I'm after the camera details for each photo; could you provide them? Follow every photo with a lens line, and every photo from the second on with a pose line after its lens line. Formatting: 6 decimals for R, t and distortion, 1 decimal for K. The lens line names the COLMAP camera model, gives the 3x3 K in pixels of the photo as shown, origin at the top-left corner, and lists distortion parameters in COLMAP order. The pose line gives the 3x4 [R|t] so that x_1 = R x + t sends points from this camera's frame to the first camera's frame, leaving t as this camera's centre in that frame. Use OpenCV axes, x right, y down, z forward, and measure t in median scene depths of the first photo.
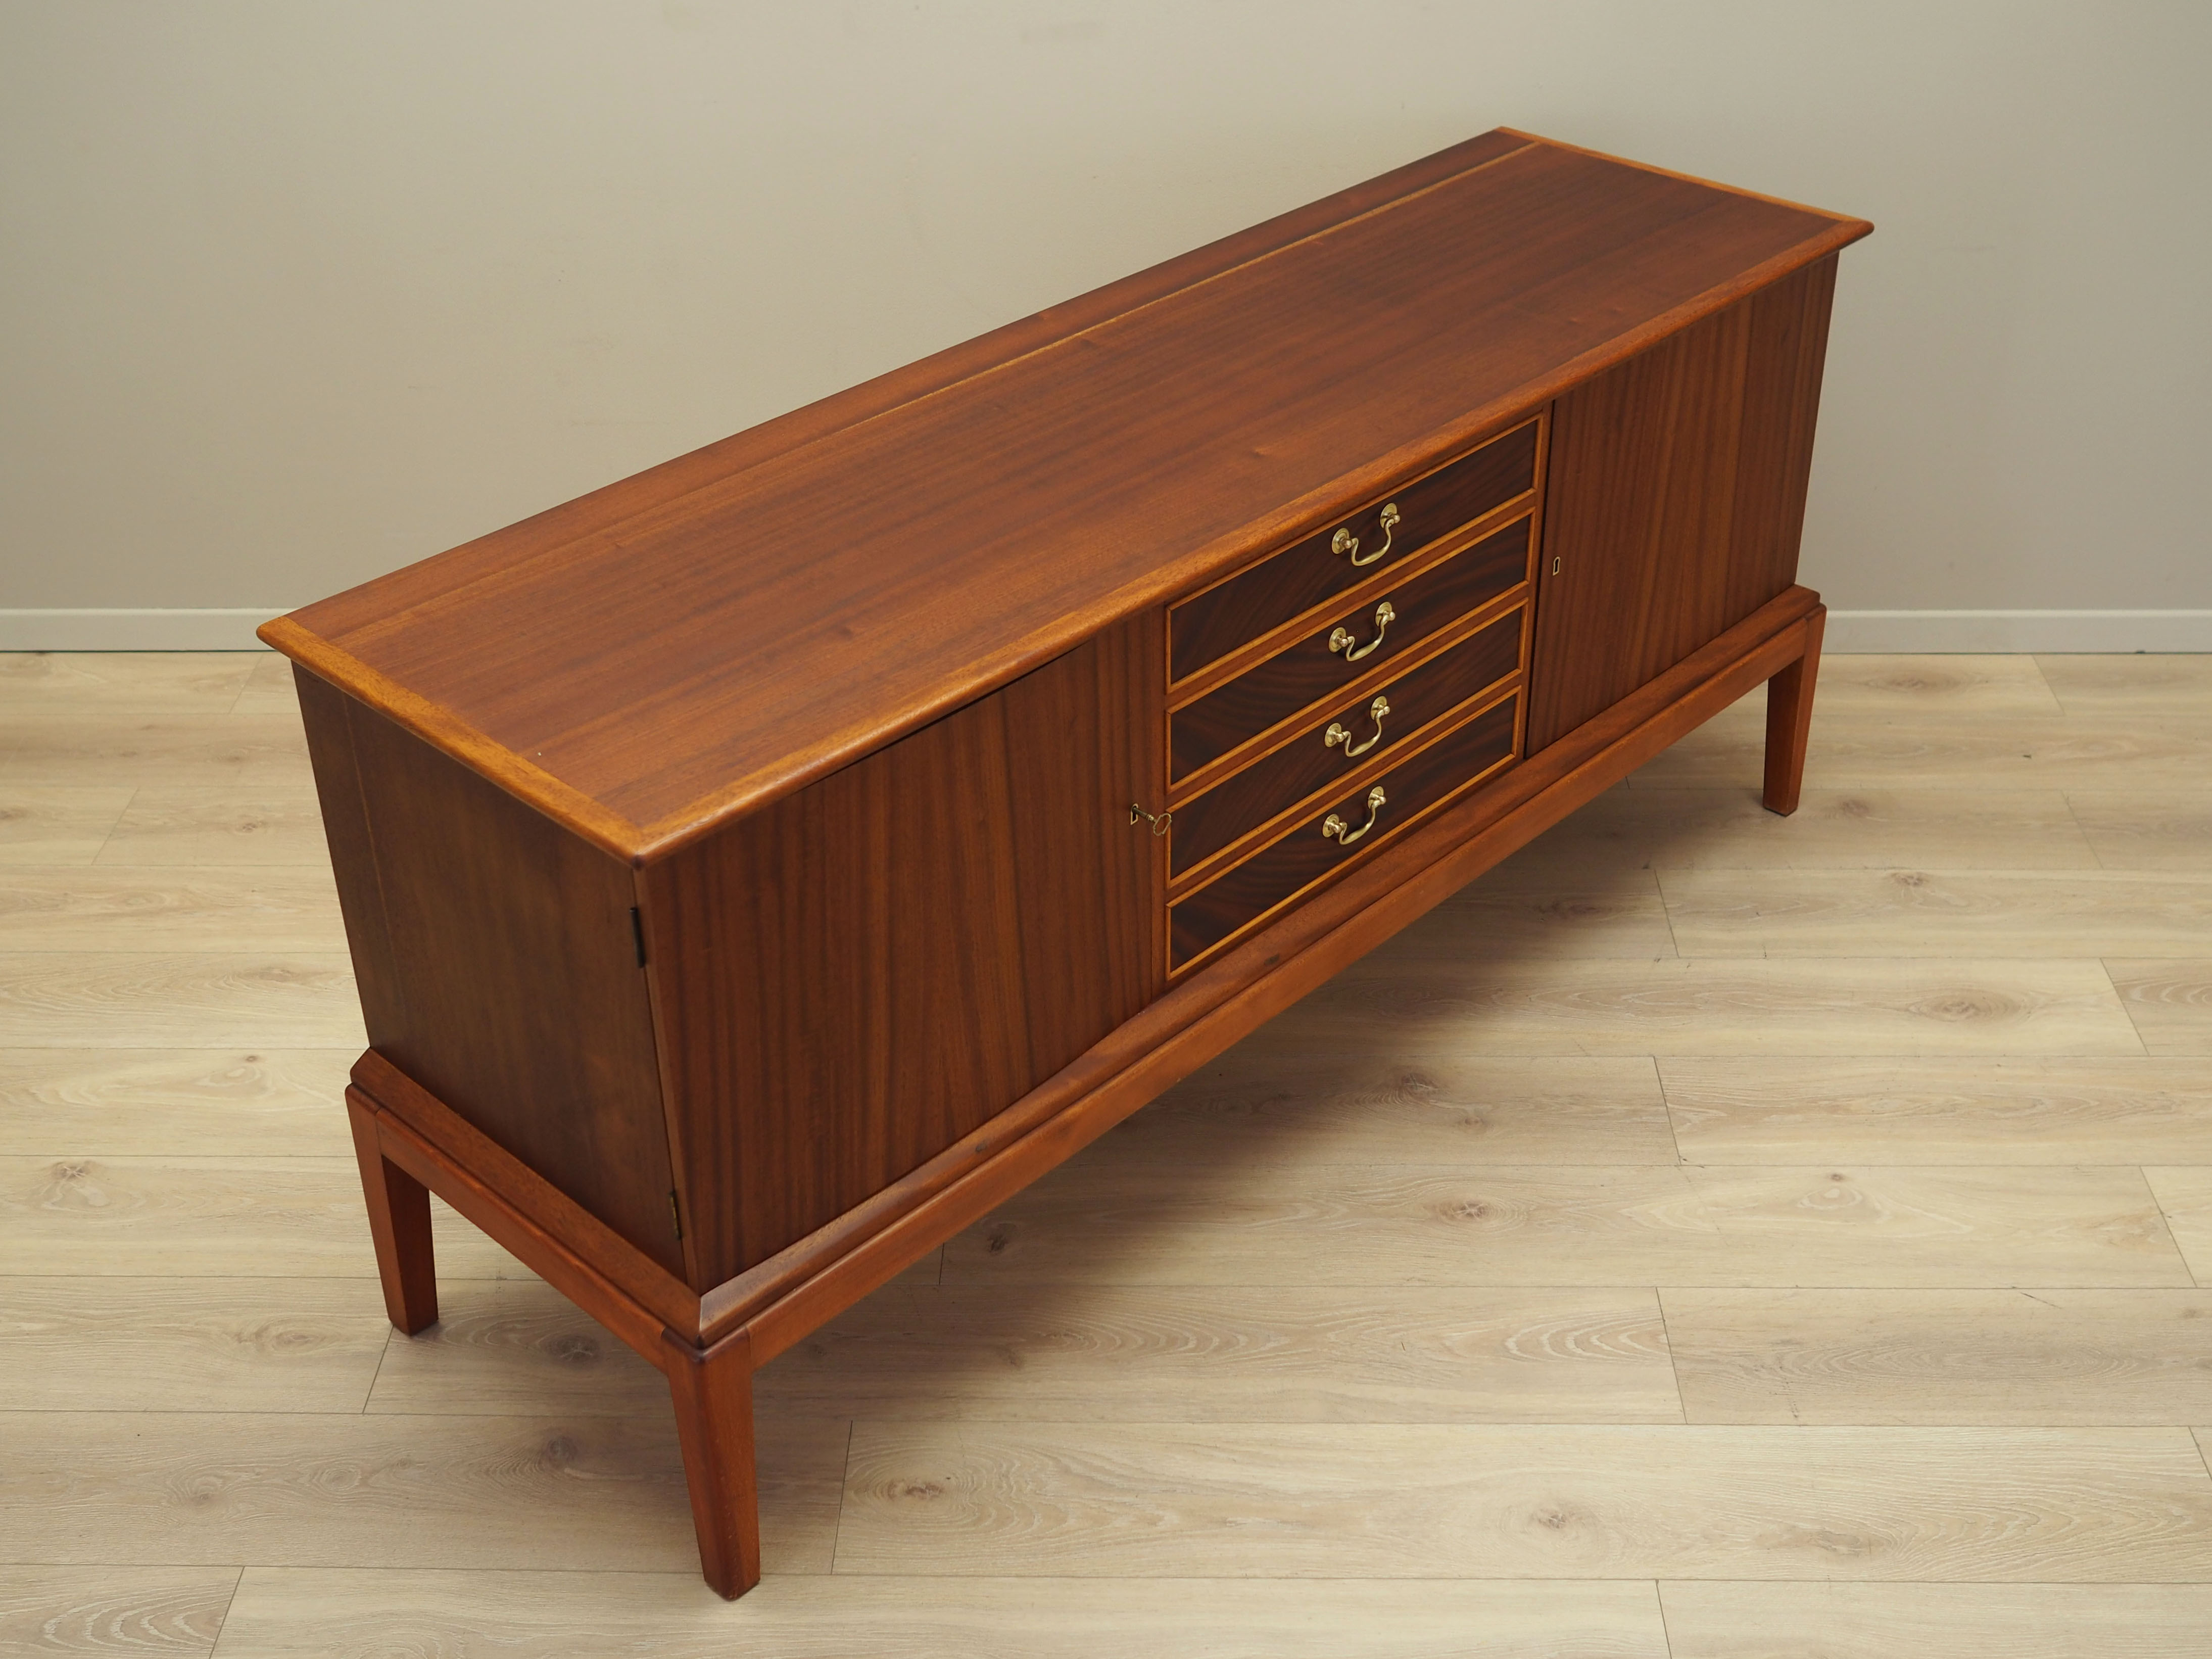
lens RADIAL K [[2644.5, 0, 1079.0], [0, 2644.5, 813.0], [0, 0, 1]] dist [-0.019081, 0.000000]
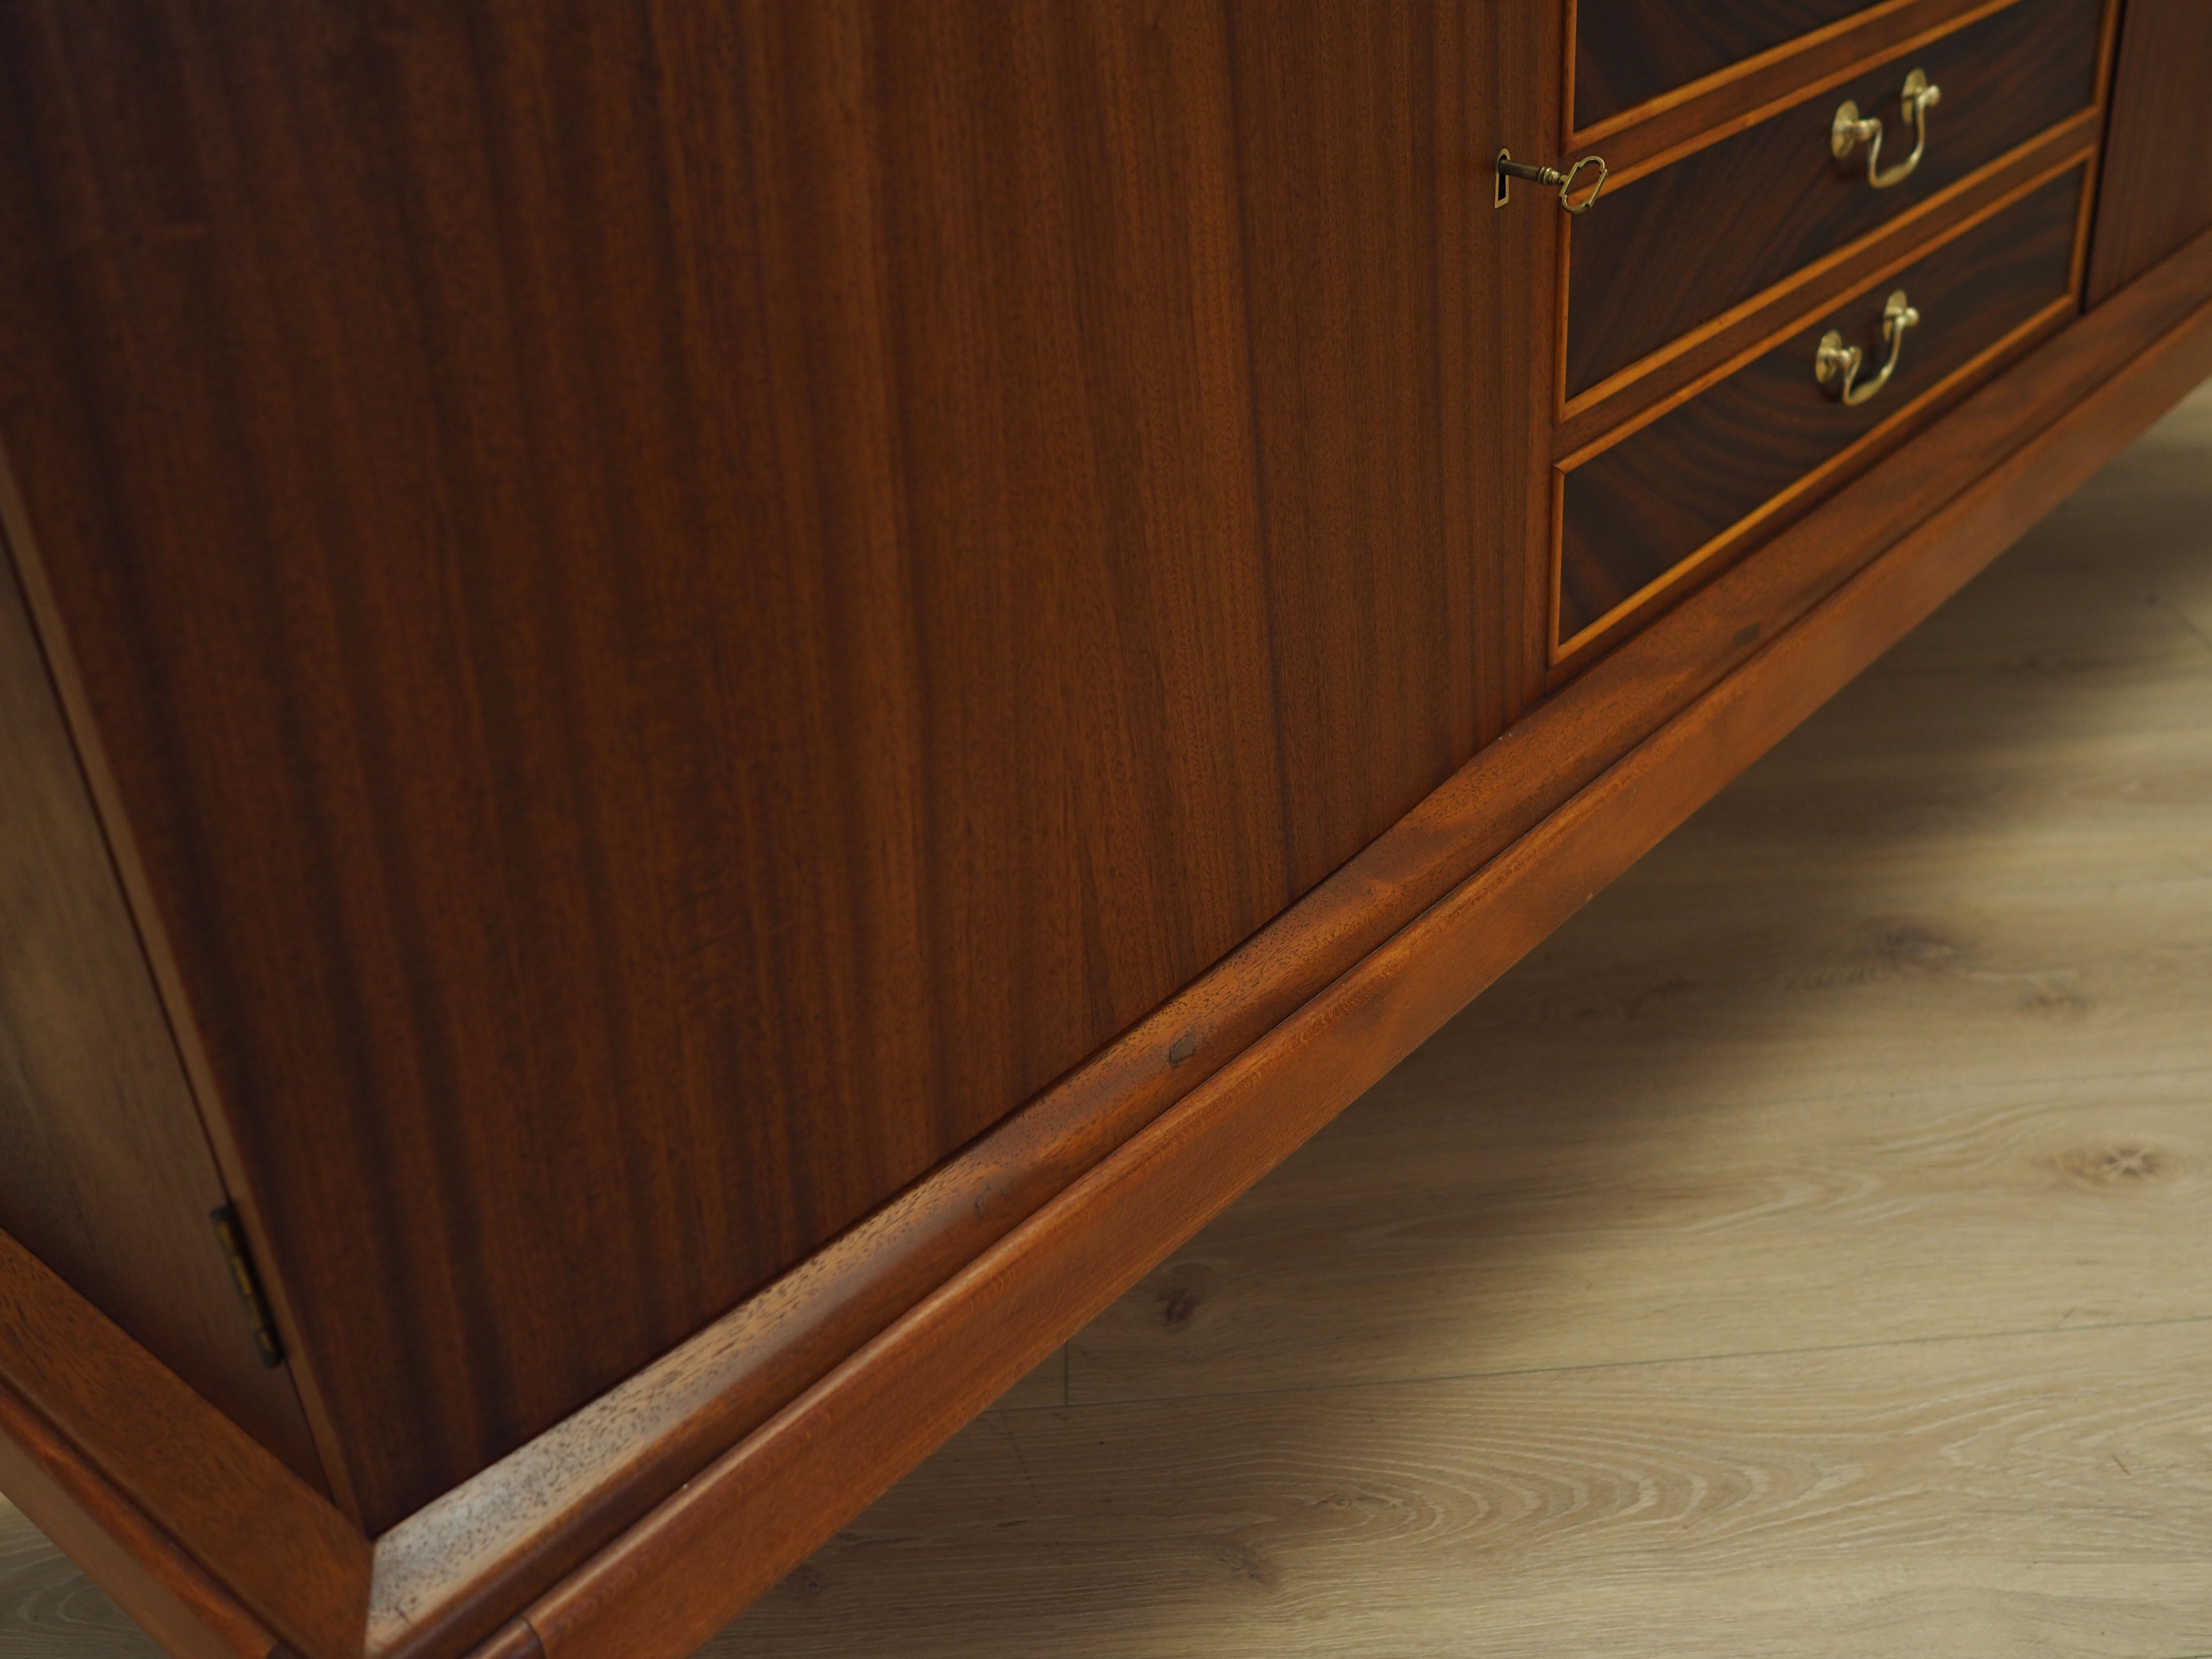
lens RADIAL K [[2316.2, 0, 1142.7], [0, 2316.2, 842.9], [0, 0, 1]] dist [-0.018750, 0.000000]
pose [[0.996923, -0.071686, 0.031726, -0.049411], [0.072837, 0.996666, -0.036758, 0.105407], [-0.028985, 0.038956, 0.998820, 0.647464]]
